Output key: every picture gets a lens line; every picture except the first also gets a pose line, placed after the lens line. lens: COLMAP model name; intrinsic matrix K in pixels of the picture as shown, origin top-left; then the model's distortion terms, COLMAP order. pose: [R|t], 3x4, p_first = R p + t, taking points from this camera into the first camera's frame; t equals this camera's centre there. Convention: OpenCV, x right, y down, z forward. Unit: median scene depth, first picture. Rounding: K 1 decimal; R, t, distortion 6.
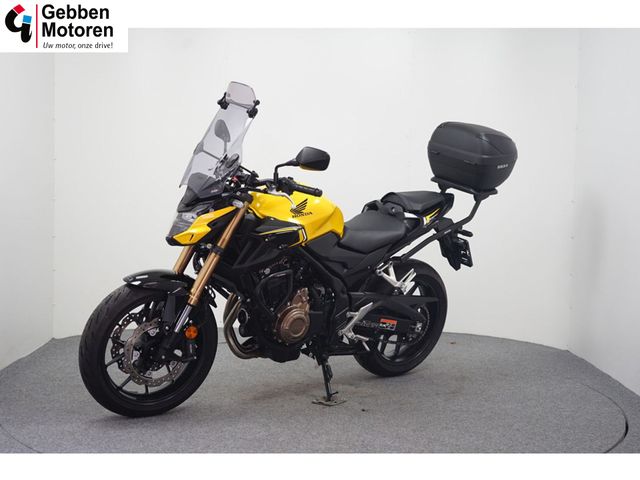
lens RADIAL K [[893.8, 0, 321.8], [0, 893.8, 237.8], [0, 0, 1]] dist [0.051876, 0.000000]
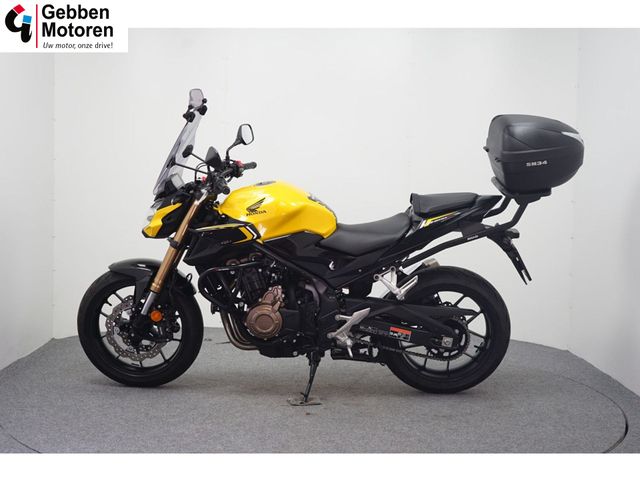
lens RADIAL K [[893.8, 0, 318.8], [0, 893.8, 239.5], [0, 0, 1]] dist [0.051876, 0.000000]
pose [[0.763429, 0.033071, -0.645045, 0.646334], [-0.041097, 0.999152, 0.002586, -0.000926], [0.644583, 0.024535, 0.764141, 0.239707]]
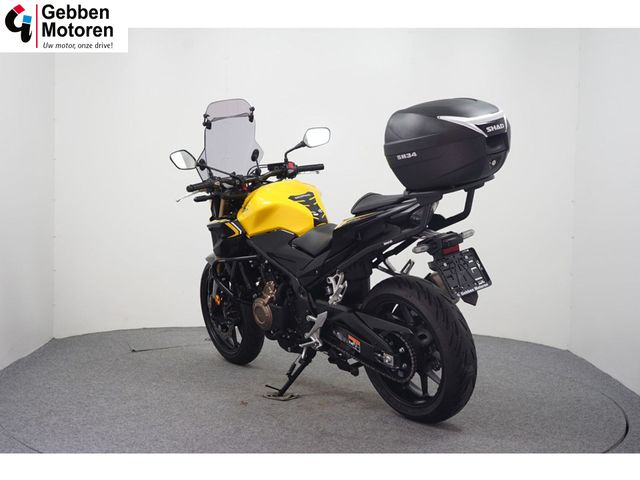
lens RADIAL K [[893.8, 0, 320.6], [0, 893.8, 239.7], [0, 0, 1]] dist [0.051876, 0.000000]
pose [[-0.034770, 0.038023, -0.998672, 0.999511], [-0.080873, 0.995892, 0.040733, -0.039278], [0.996118, 0.082182, -0.031553, 1.044951]]
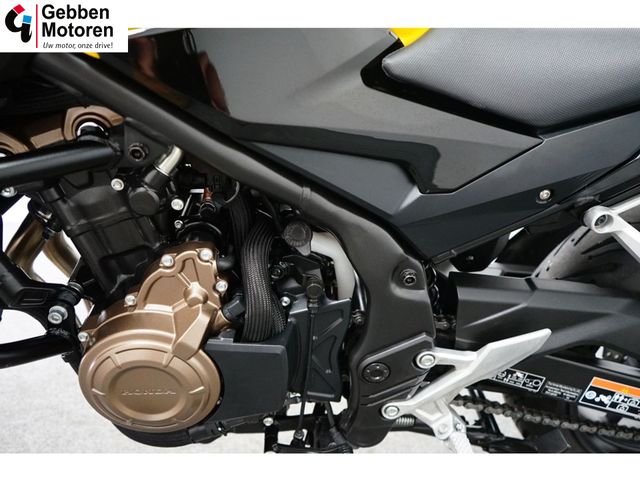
lens RADIAL K [[512.2, 0, 317.7], [0, 512.2, 237.9], [0, 0, 1]] dist [-0.010555, -0.000885]
pose [[0.803700, 0.193489, -0.562698, 0.082722], [-0.066413, 0.968915, 0.238312, 0.016948], [0.591317, -0.154161, 0.791567, 0.872712]]
